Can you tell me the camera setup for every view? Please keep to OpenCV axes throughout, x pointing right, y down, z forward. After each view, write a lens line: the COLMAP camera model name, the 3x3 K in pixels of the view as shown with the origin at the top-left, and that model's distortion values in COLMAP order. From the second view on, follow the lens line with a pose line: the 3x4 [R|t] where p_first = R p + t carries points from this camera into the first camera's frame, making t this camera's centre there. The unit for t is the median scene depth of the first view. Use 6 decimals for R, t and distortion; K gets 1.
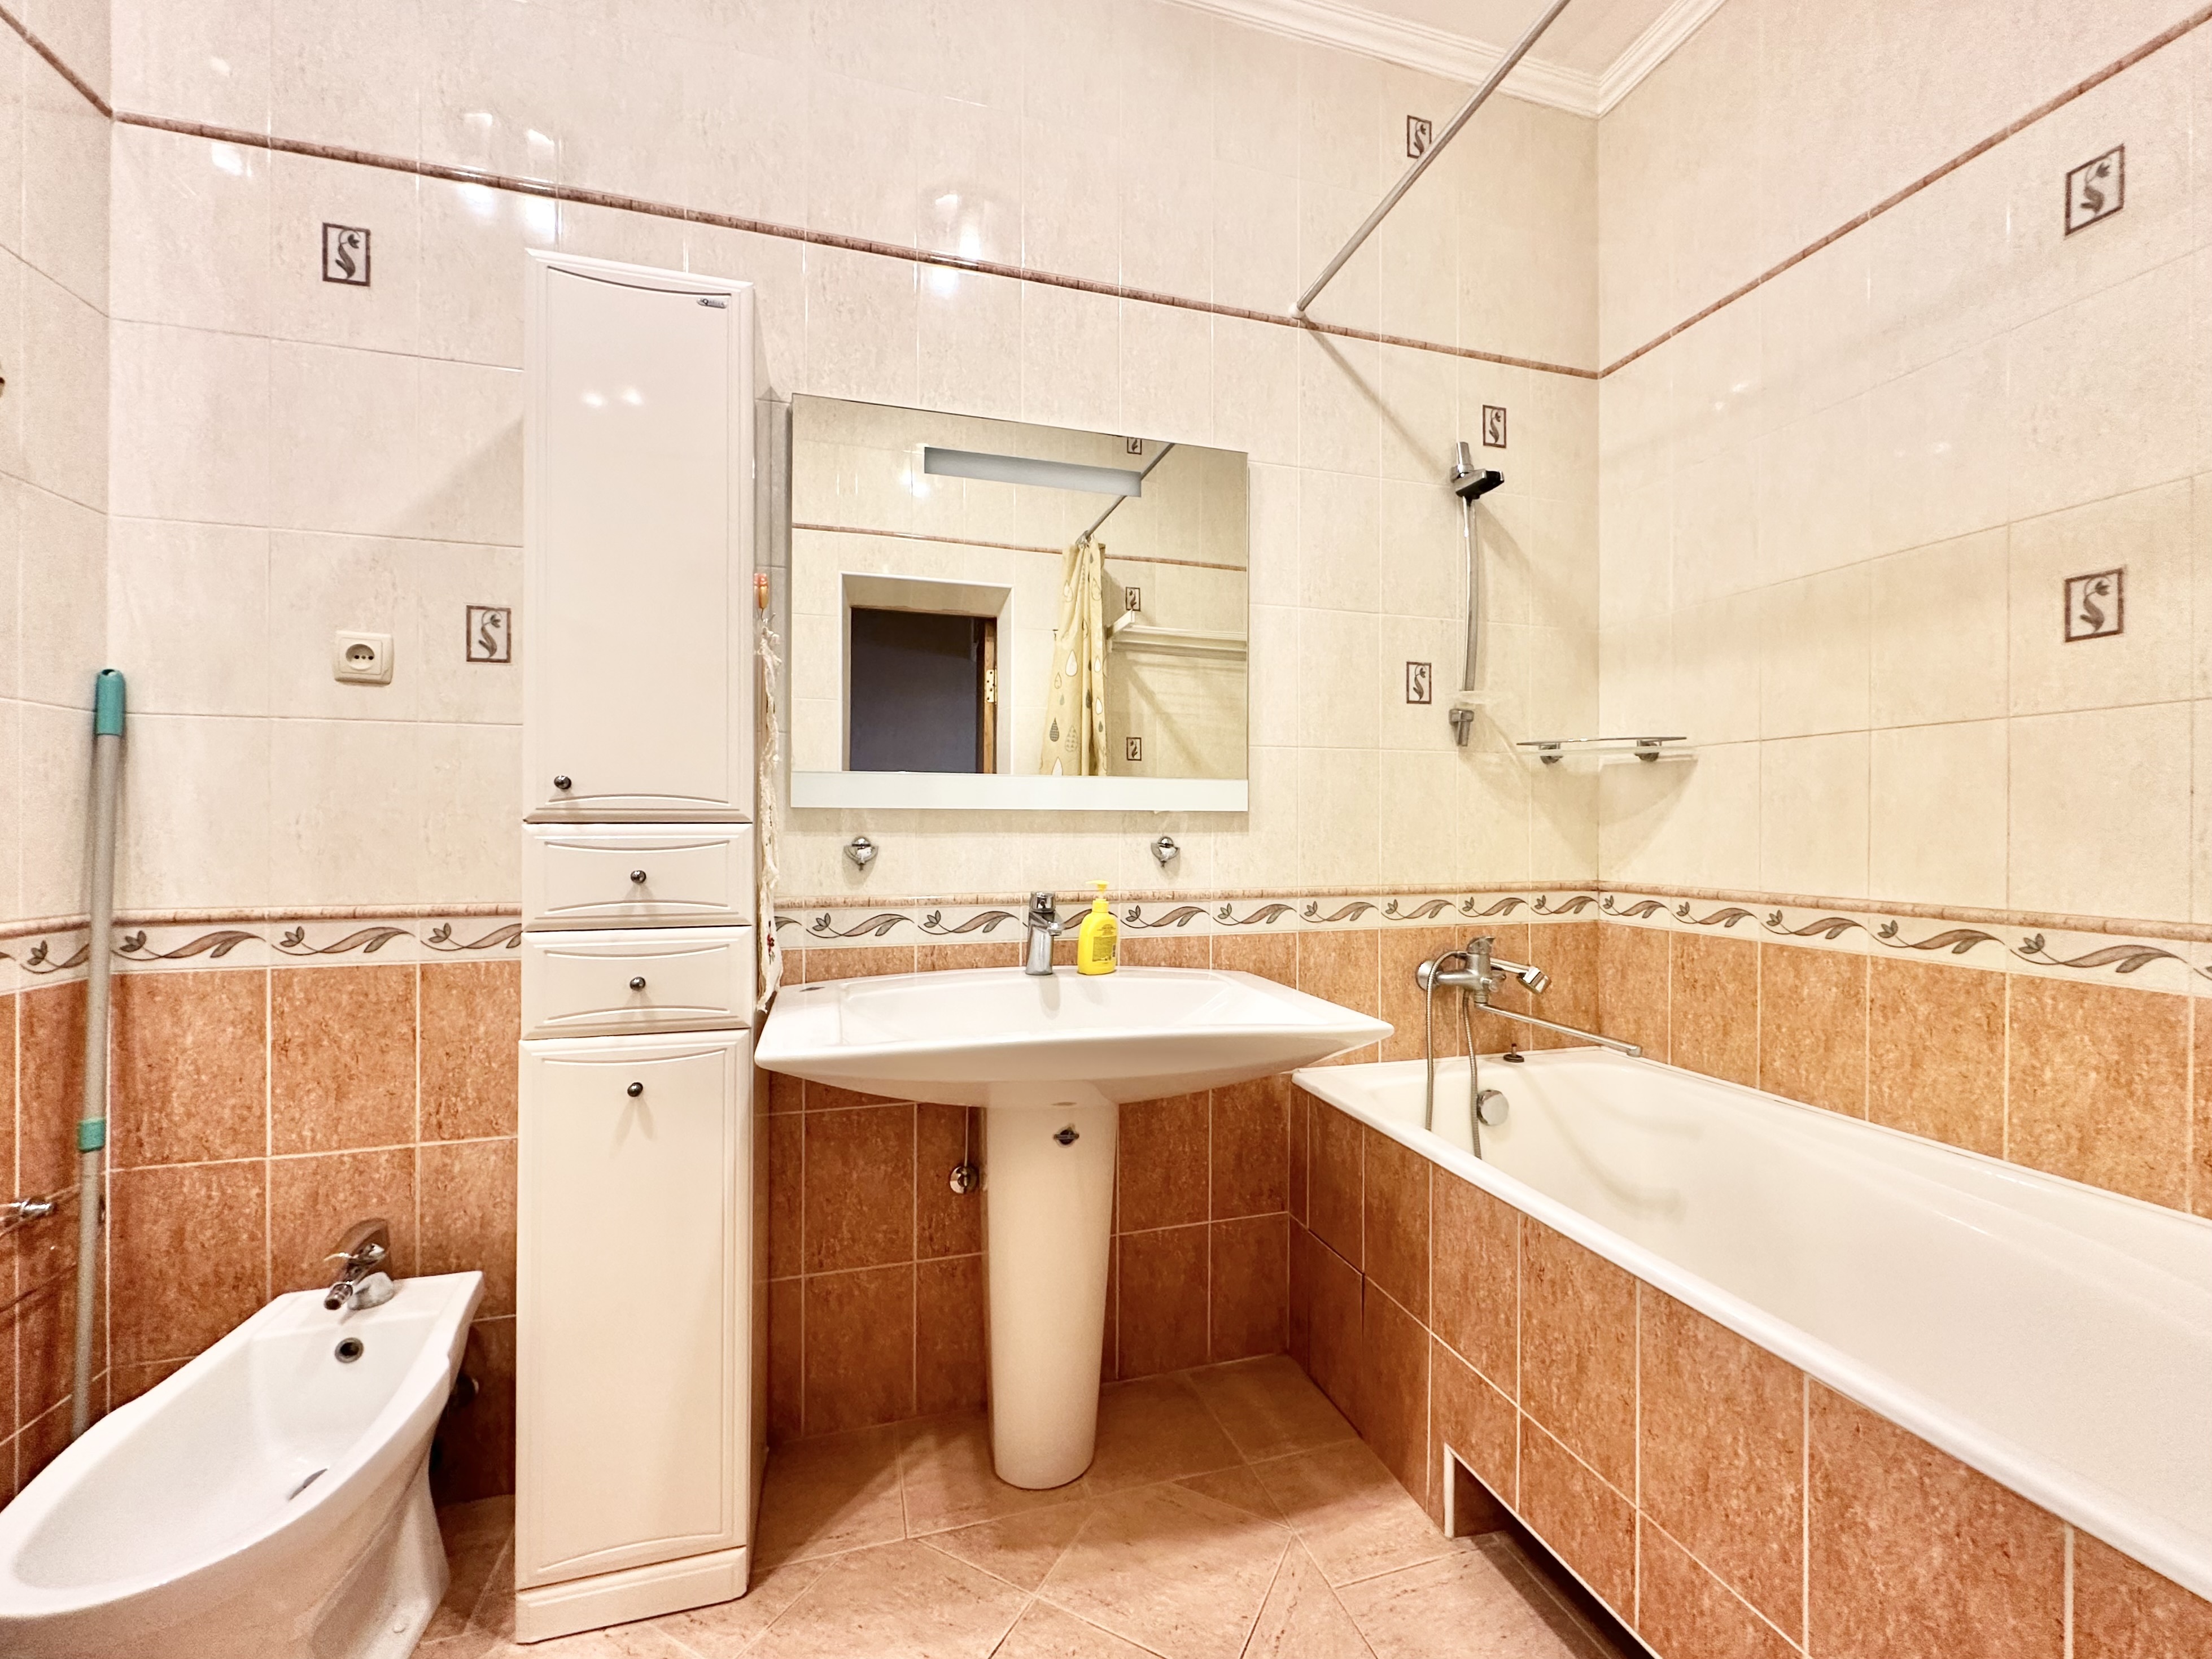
lens RADIAL K [[906.5, 0, 1109.4], [0, 906.5, 830.8], [0, 0, 1]] dist [-0.004289, 0.000892]
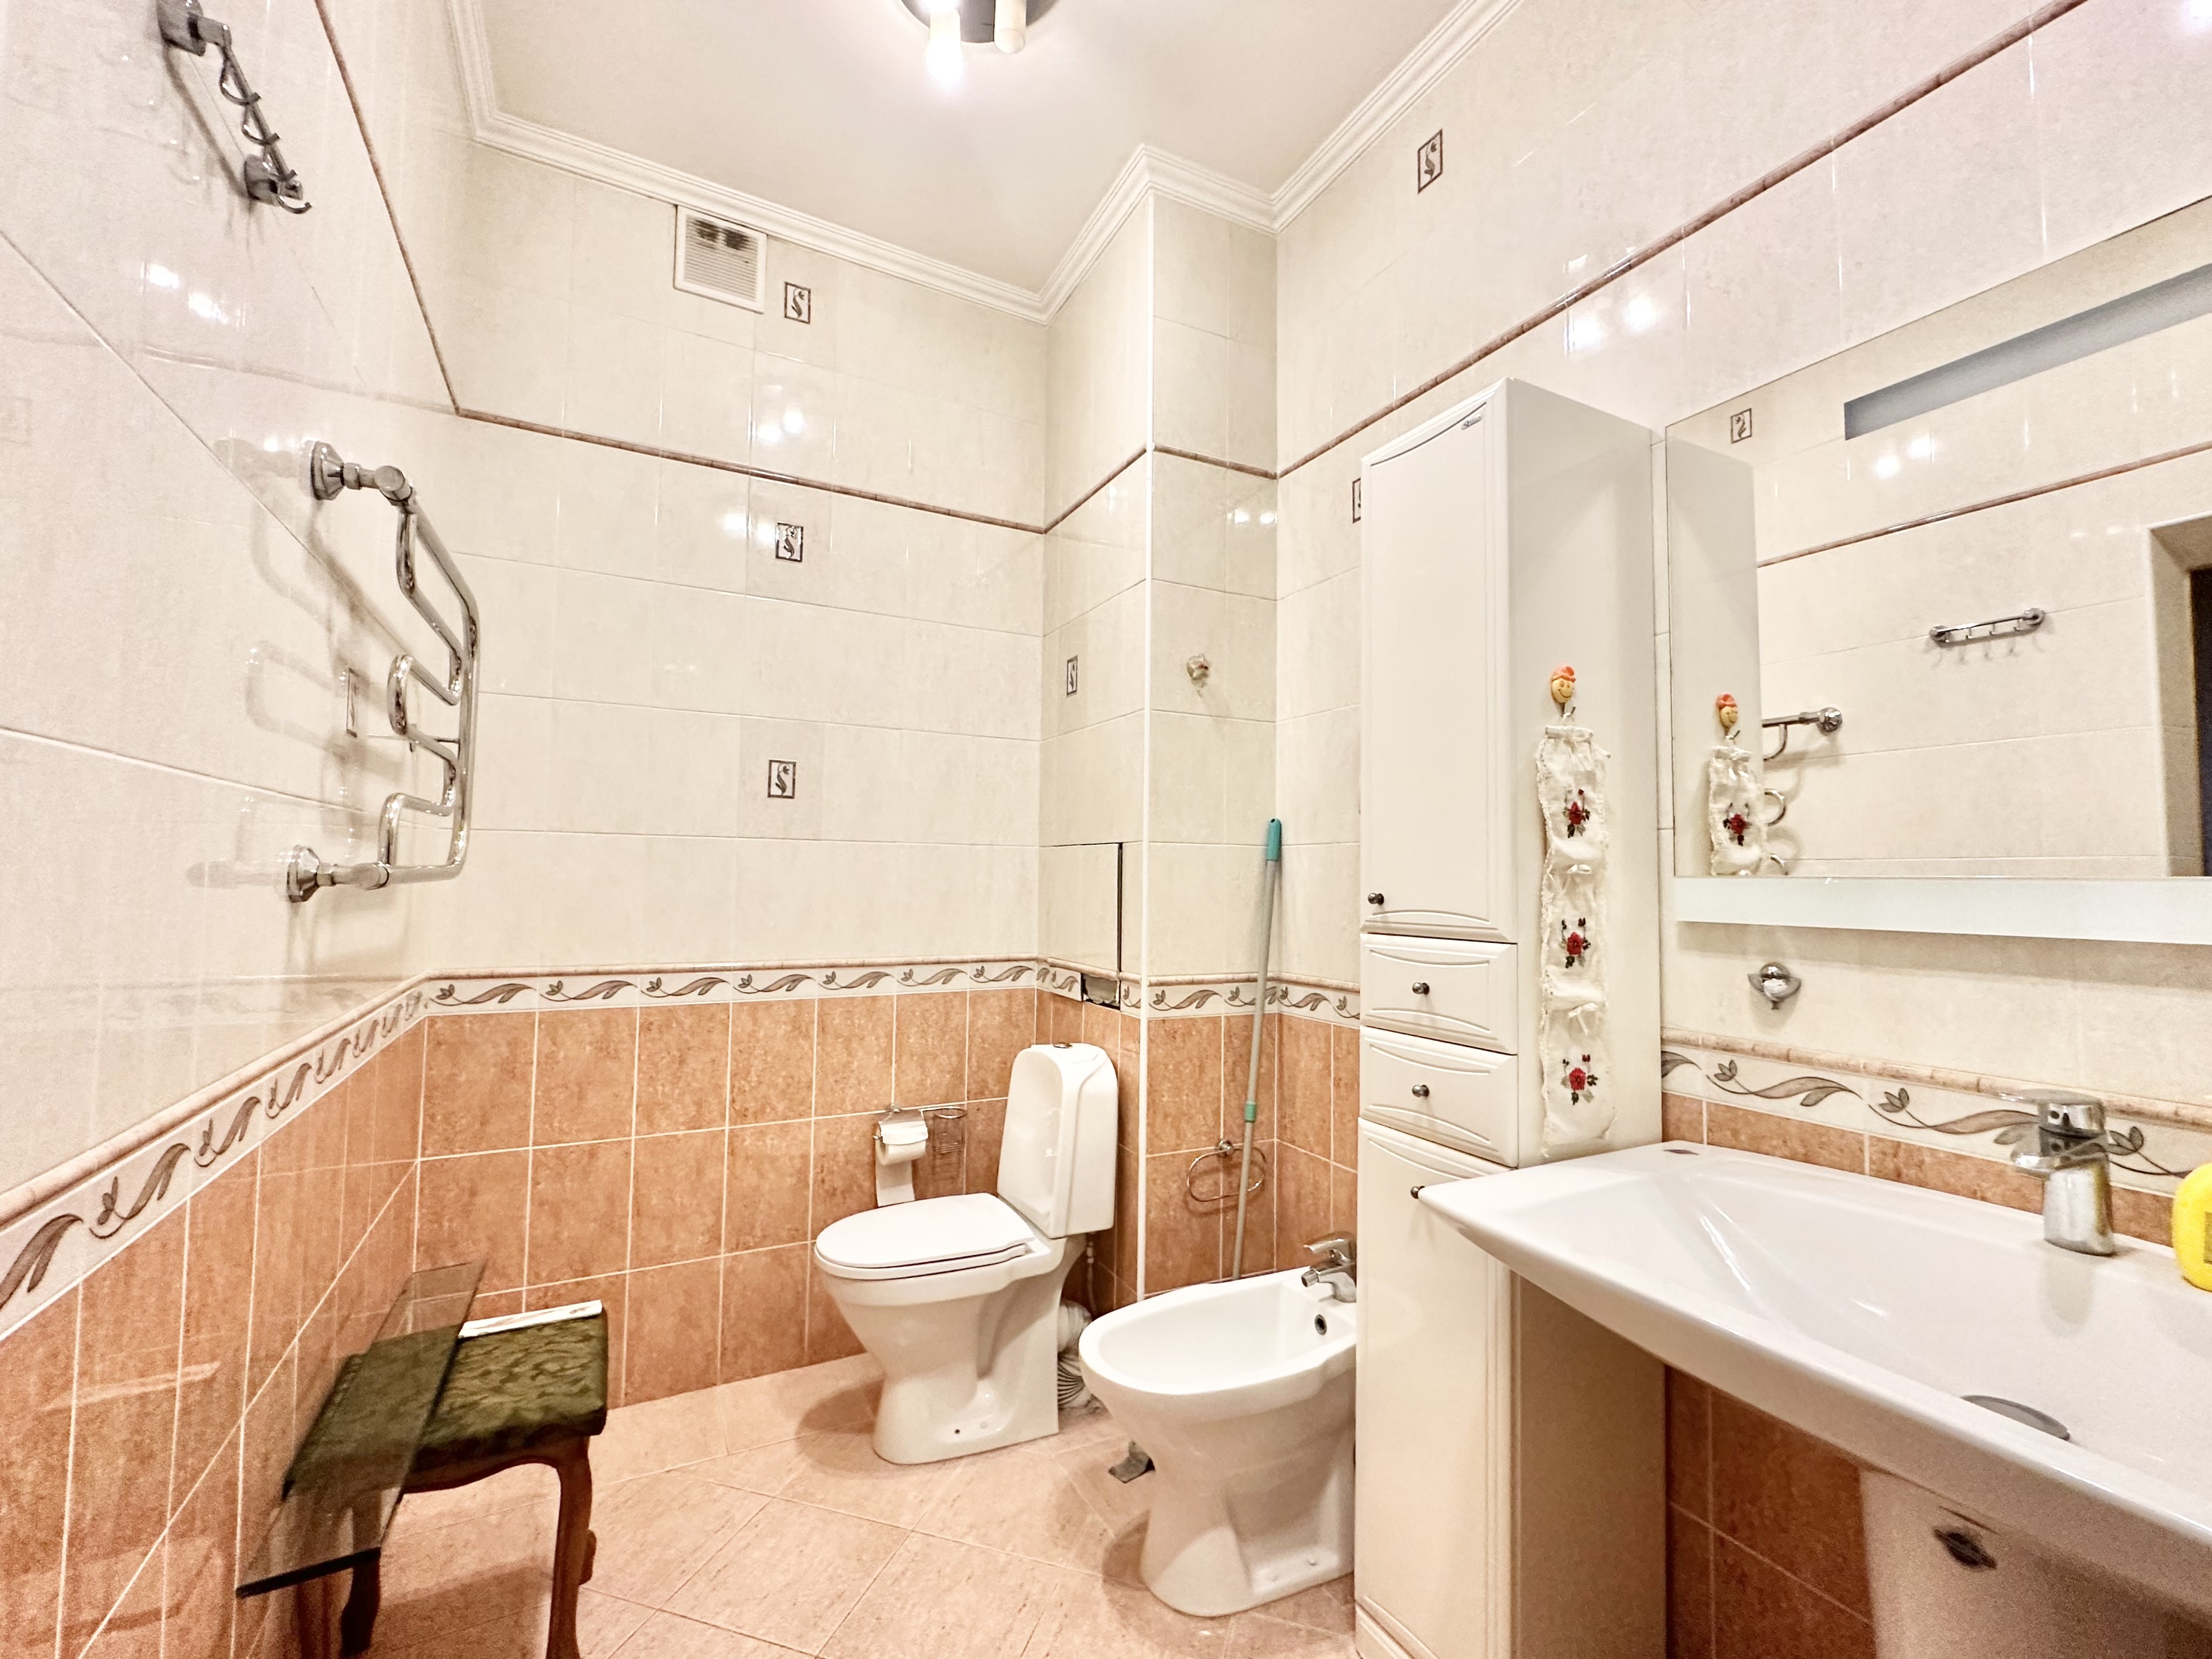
lens RADIAL K [[941.6, 0, 1110.3], [0, 941.6, 832.3], [0, 0, 1]] dist [-0.001257, -0.000188]
pose [[0.198664, -0.048544, -0.978865, 0.425811], [-0.015321, 0.998497, -0.052628, -0.058993], [0.979948, 0.025453, 0.197622, 0.362935]]
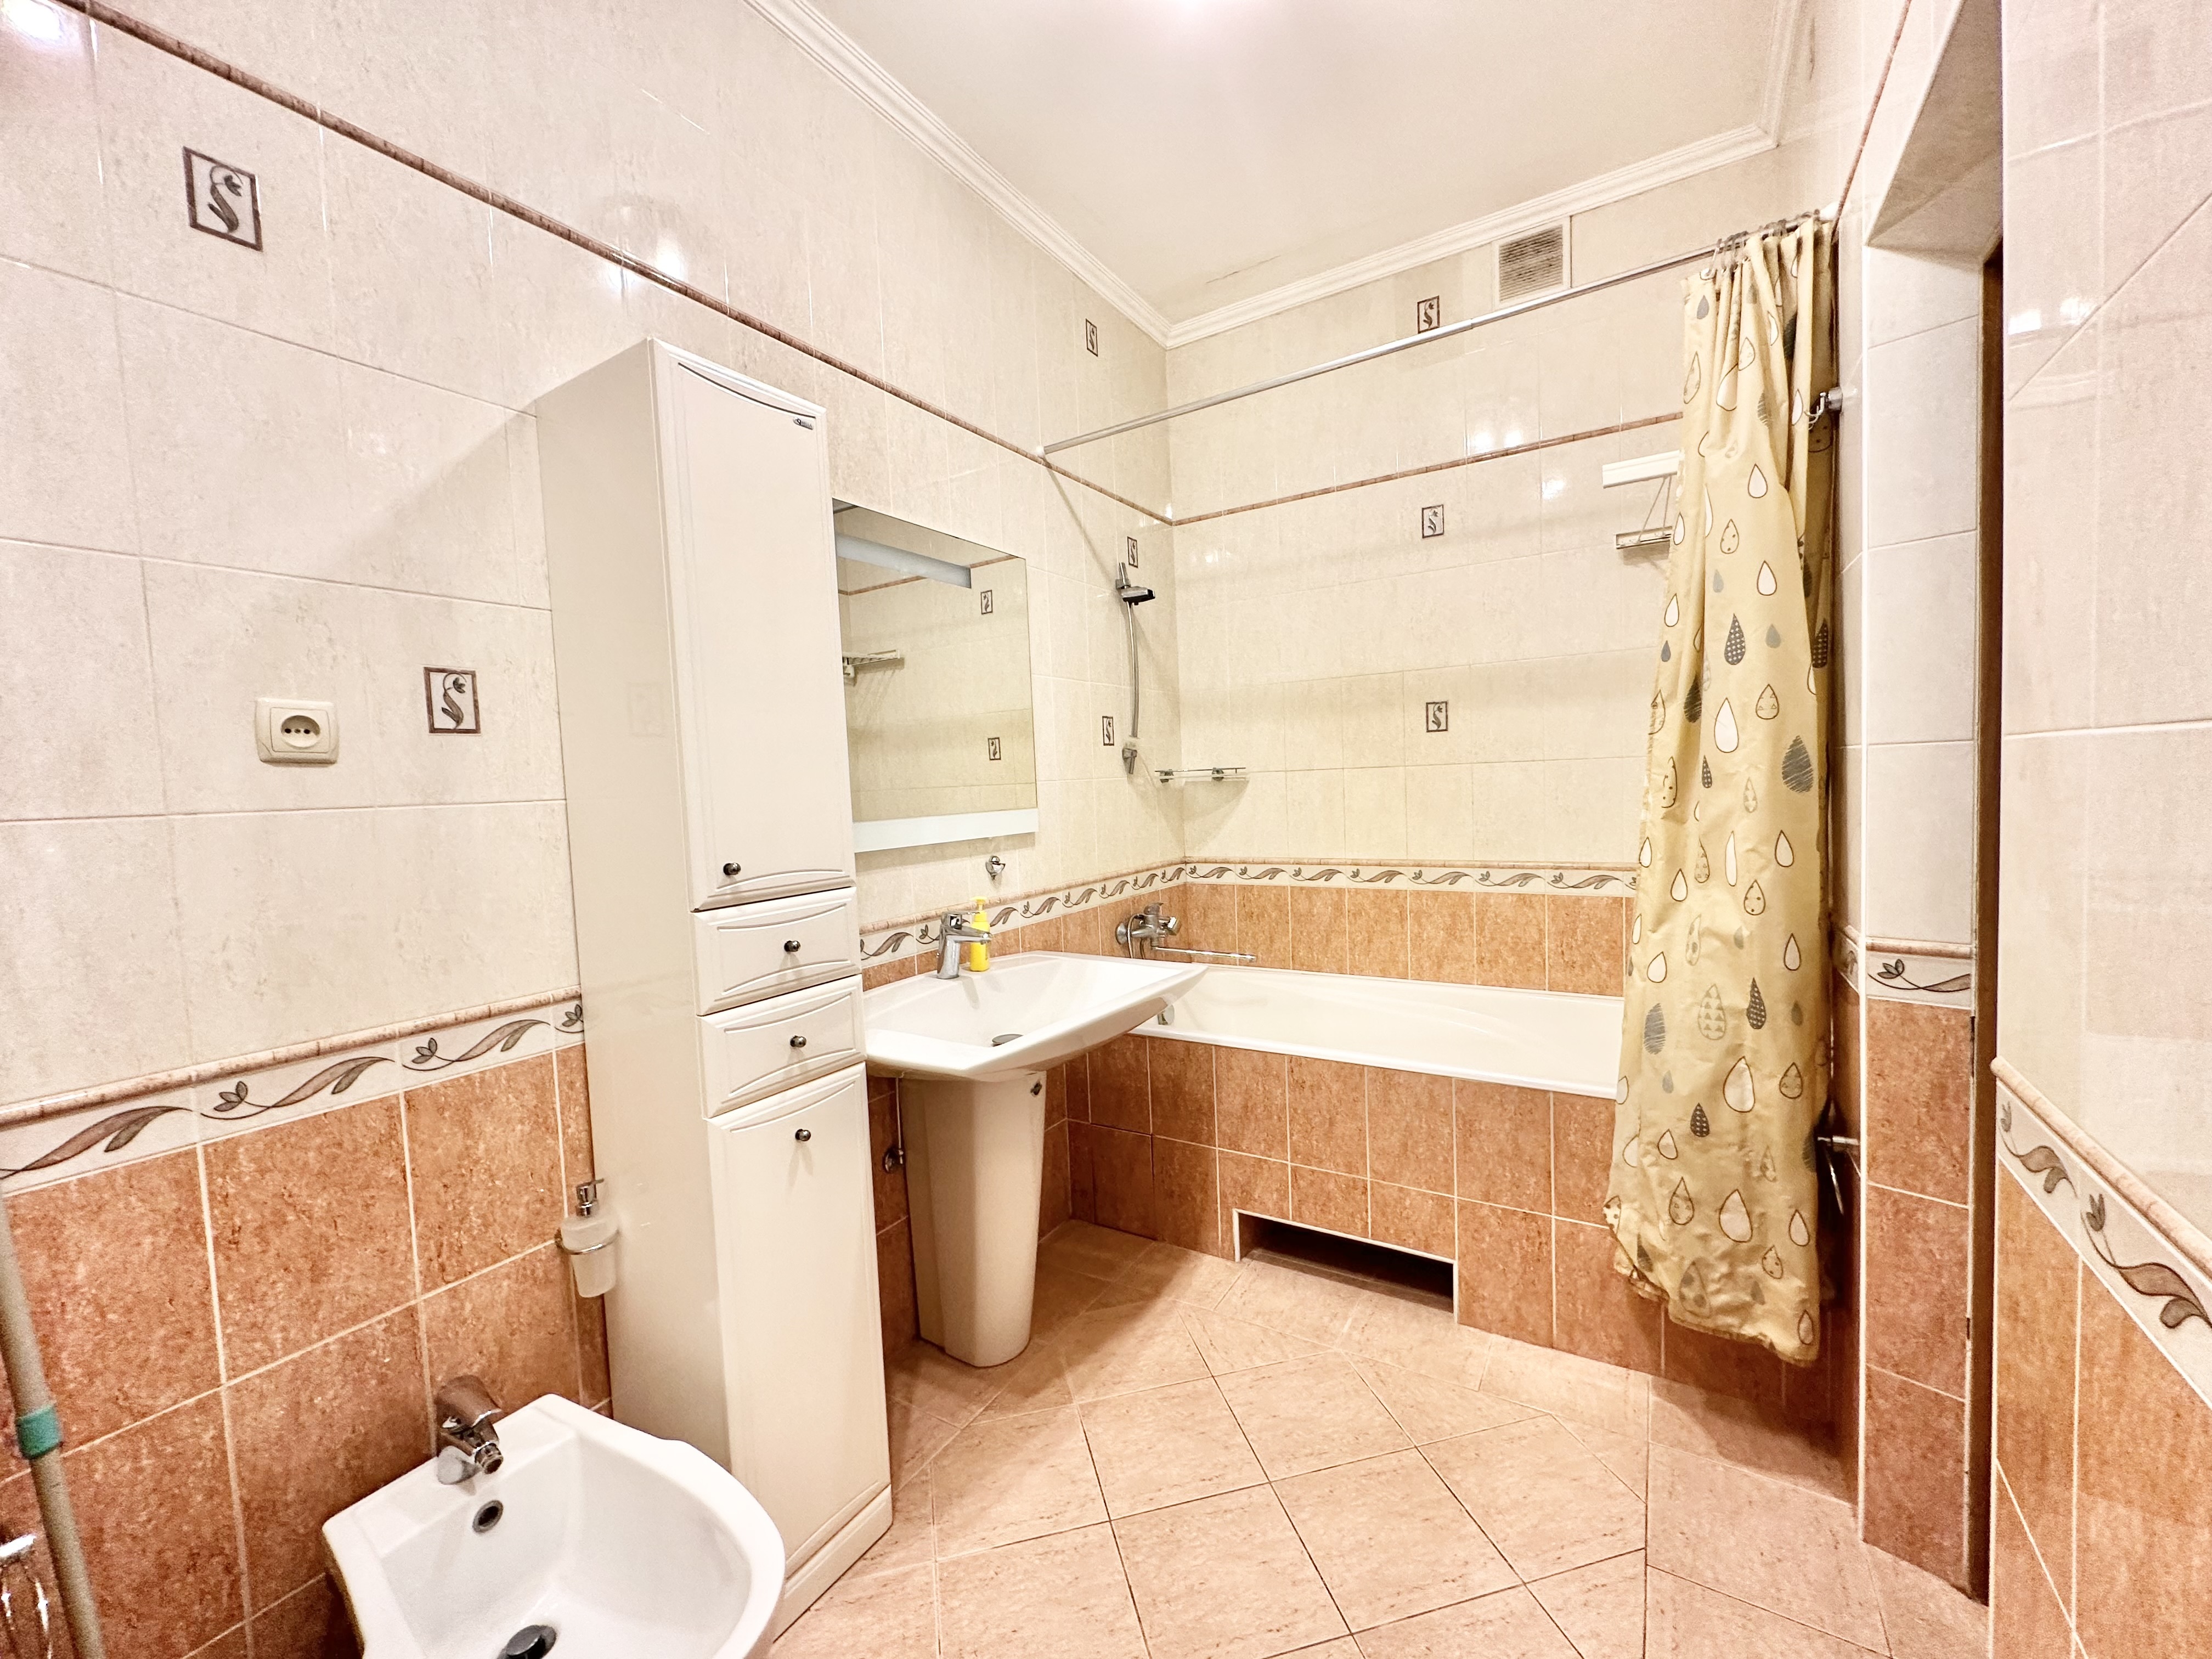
lens RADIAL K [[906.4, 0, 1081.7], [0, 906.4, 829.3], [0, 0, 1]] dist [-0.004289, 0.000892]
pose [[0.748333, -0.070966, 0.659516, -0.838222], [0.045321, 0.997407, 0.055899, -0.118428], [-0.661773, -0.011942, 0.749609, -0.054155]]
